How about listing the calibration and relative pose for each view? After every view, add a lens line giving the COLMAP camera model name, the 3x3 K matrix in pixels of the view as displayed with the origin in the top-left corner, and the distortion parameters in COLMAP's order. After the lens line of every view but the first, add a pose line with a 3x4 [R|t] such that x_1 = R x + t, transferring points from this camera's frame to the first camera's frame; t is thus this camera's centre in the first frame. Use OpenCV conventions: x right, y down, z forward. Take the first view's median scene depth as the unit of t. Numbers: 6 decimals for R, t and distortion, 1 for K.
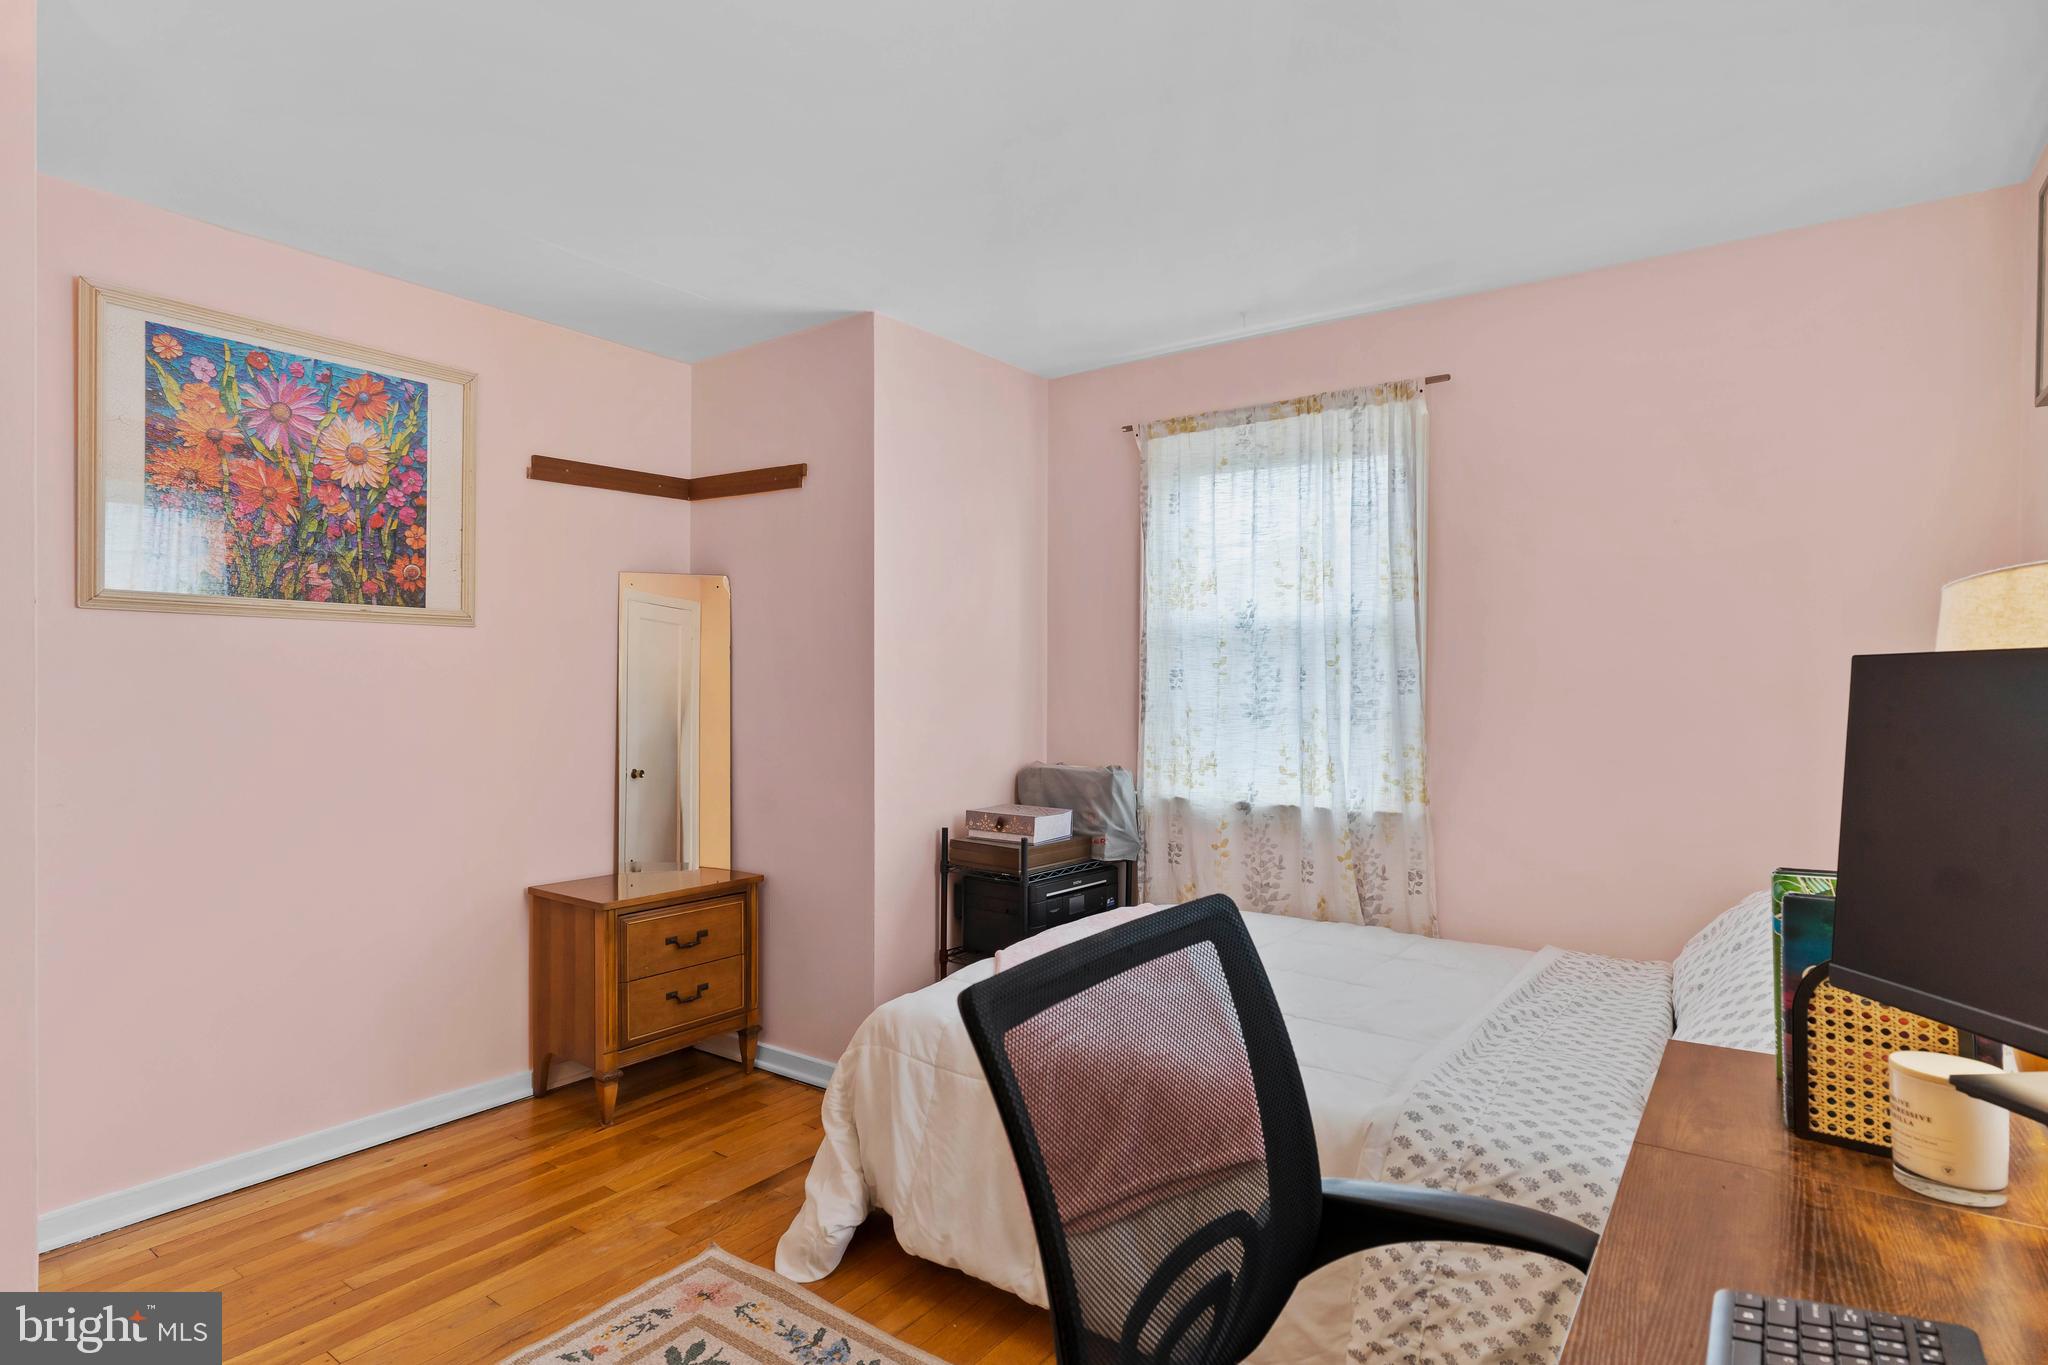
lens RADIAL K [[1058.6, 0, 995.9], [0, 1058.6, 692.6], [0, 0, 1]] dist [0.004635, 0.002313]
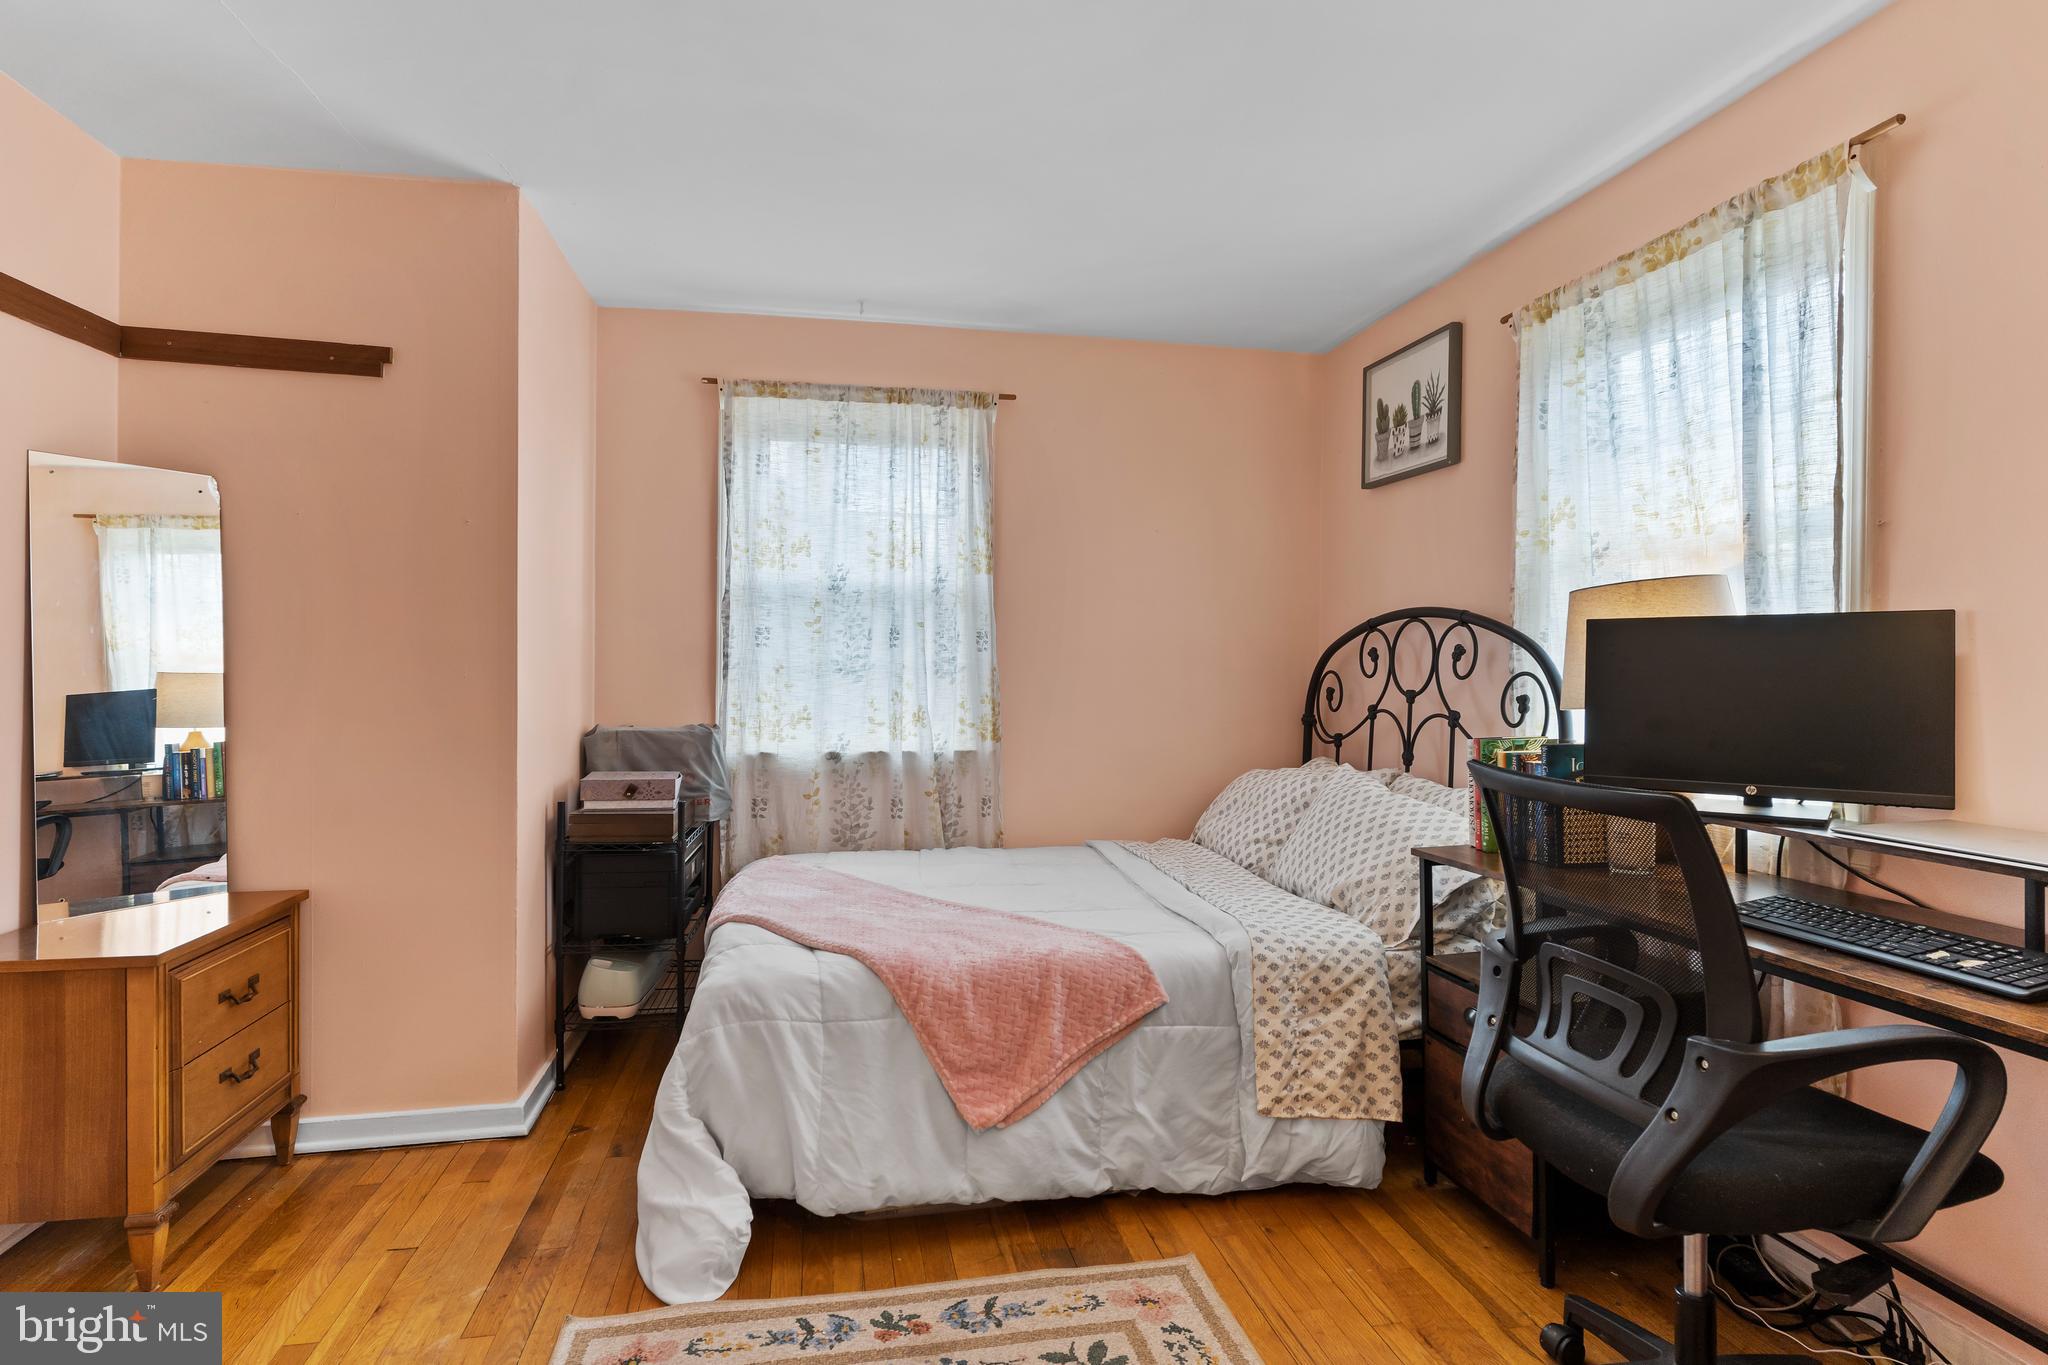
lens RADIAL K [[1050.8, 0, 1013.3], [0, 1050.8, 667.5], [0, 0, 1]] dist [-0.003074, 0.000841]
pose [[0.679149, -0.001357, 0.733999, -0.446779], [0.001322, 0.999999, 0.000625, 0.018166], [-0.733999, 0.000546, 0.679150, 0.149651]]
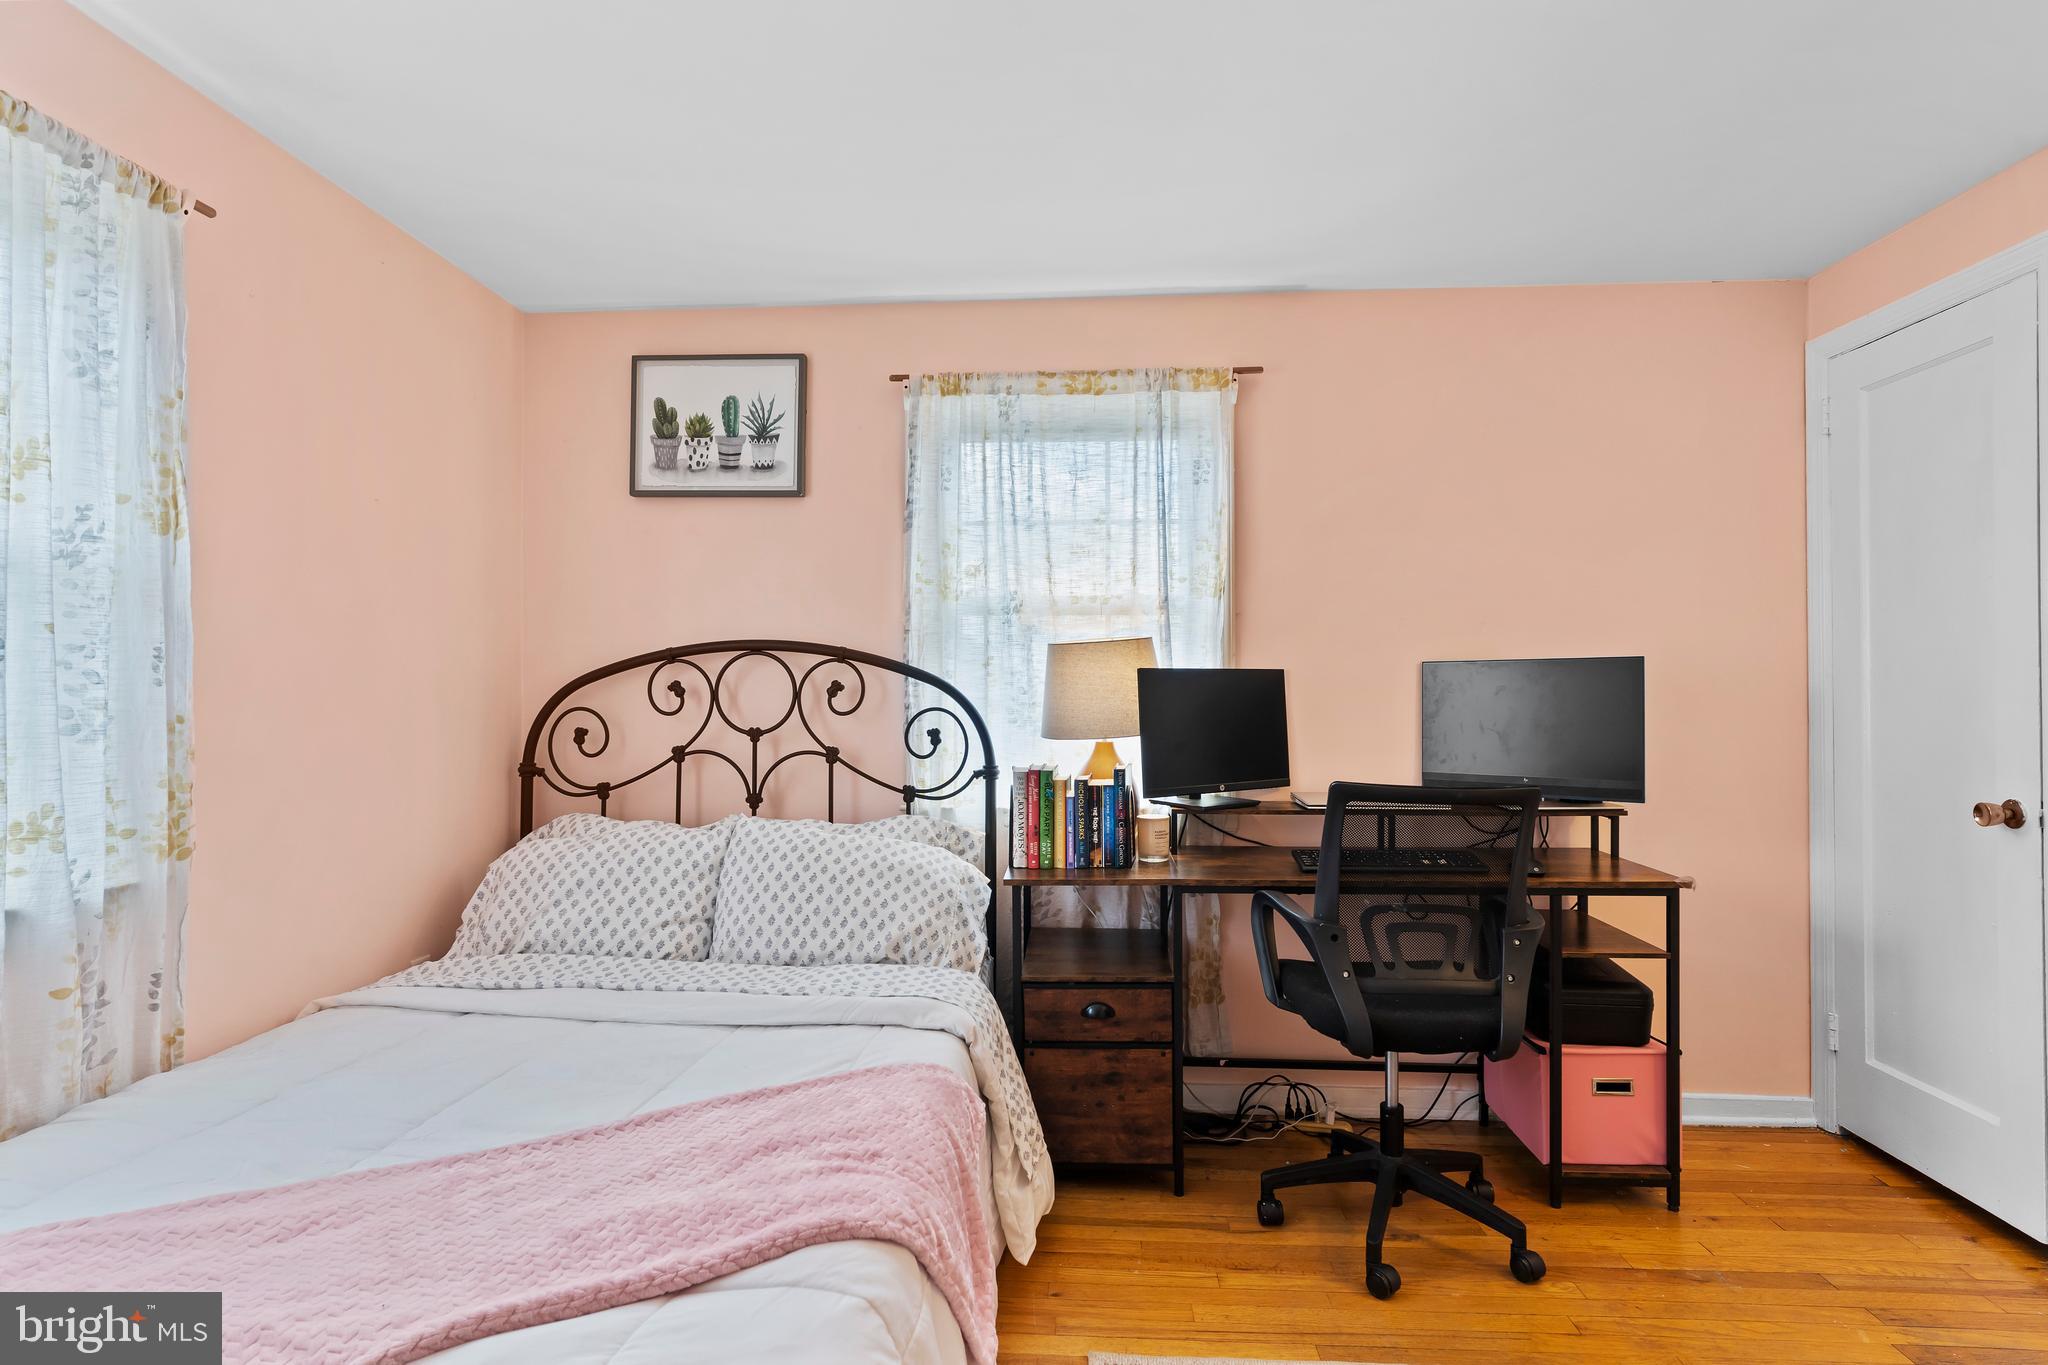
lens RADIAL K [[1054.2, 0, 1024.0], [0, 1054.2, 682.5], [0, 0, 1]] dist [-0.010455, 0.000345]
pose [[-0.539942, -0.002602, 0.841698, -0.378621], [0.000348, 0.999994, 0.003314, -0.002476], [-0.841702, 0.002082, -0.539938, 0.857798]]
